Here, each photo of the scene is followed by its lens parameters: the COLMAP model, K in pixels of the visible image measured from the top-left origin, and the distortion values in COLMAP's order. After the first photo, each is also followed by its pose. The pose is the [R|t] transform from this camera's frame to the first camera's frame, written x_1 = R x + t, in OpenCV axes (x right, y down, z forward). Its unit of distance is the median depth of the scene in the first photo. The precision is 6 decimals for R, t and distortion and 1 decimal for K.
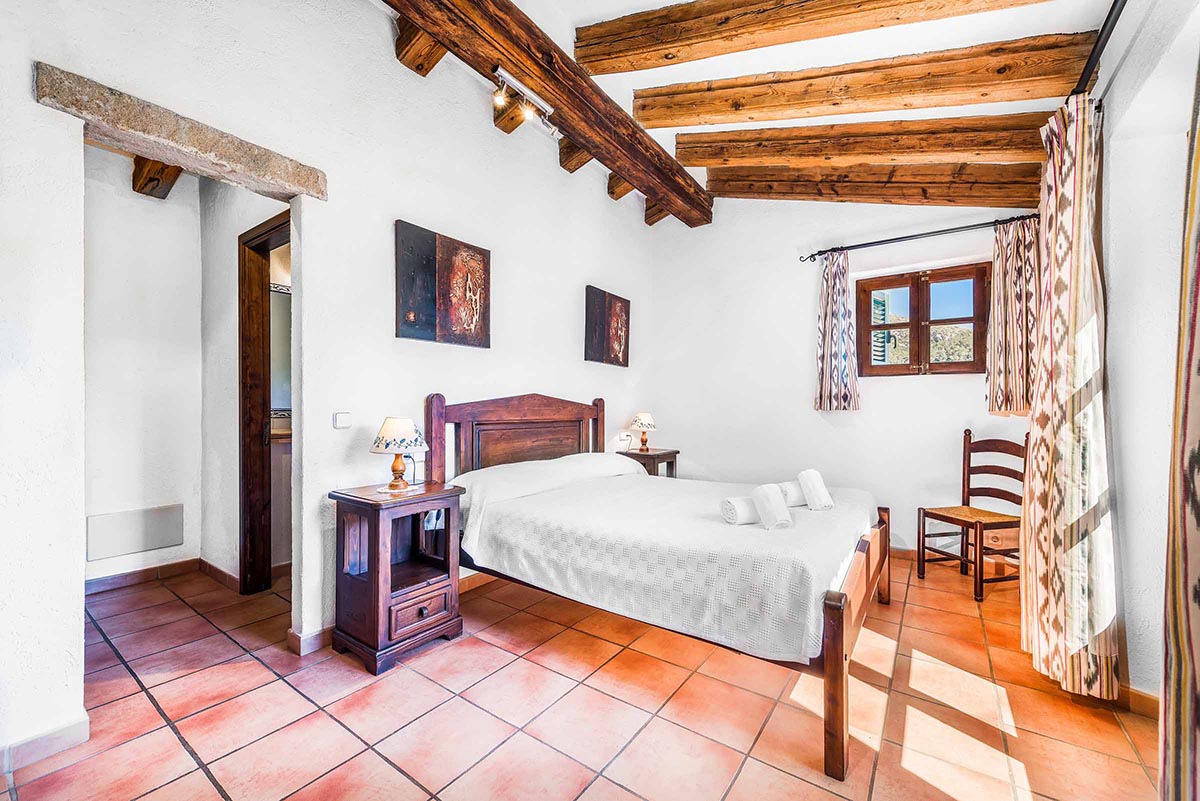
lens RADIAL K [[476.9, 0, 593.5], [0, 476.9, 402.2], [0, 0, 1]] dist [-0.003899, -0.000034]
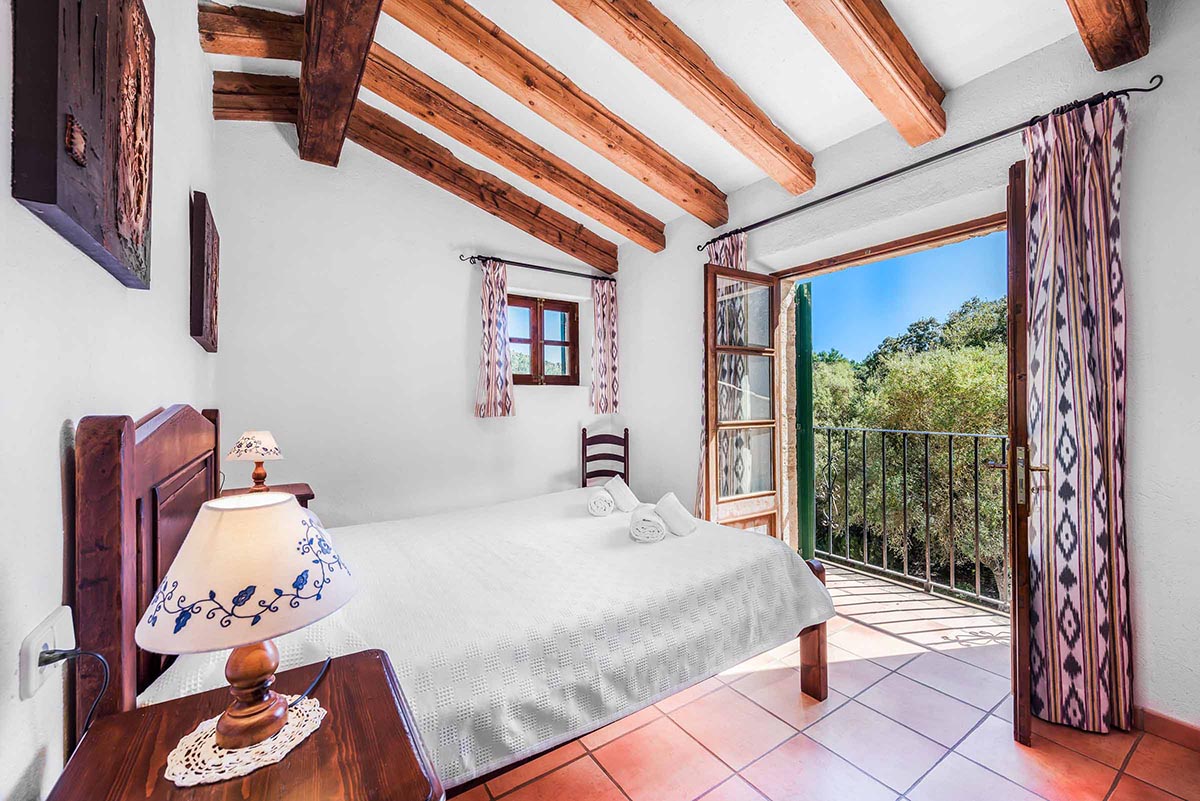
lens RADIAL K [[476.9, 0, 600.4], [0, 476.9, 399.5], [0, 0, 1]] dist [-0.003899, -0.000034]
pose [[0.330968, -0.004796, 0.943630, -0.409892], [0.000664, 0.999988, 0.004850, -0.026823], [-0.943642, -0.000979, 0.330967, 0.477729]]
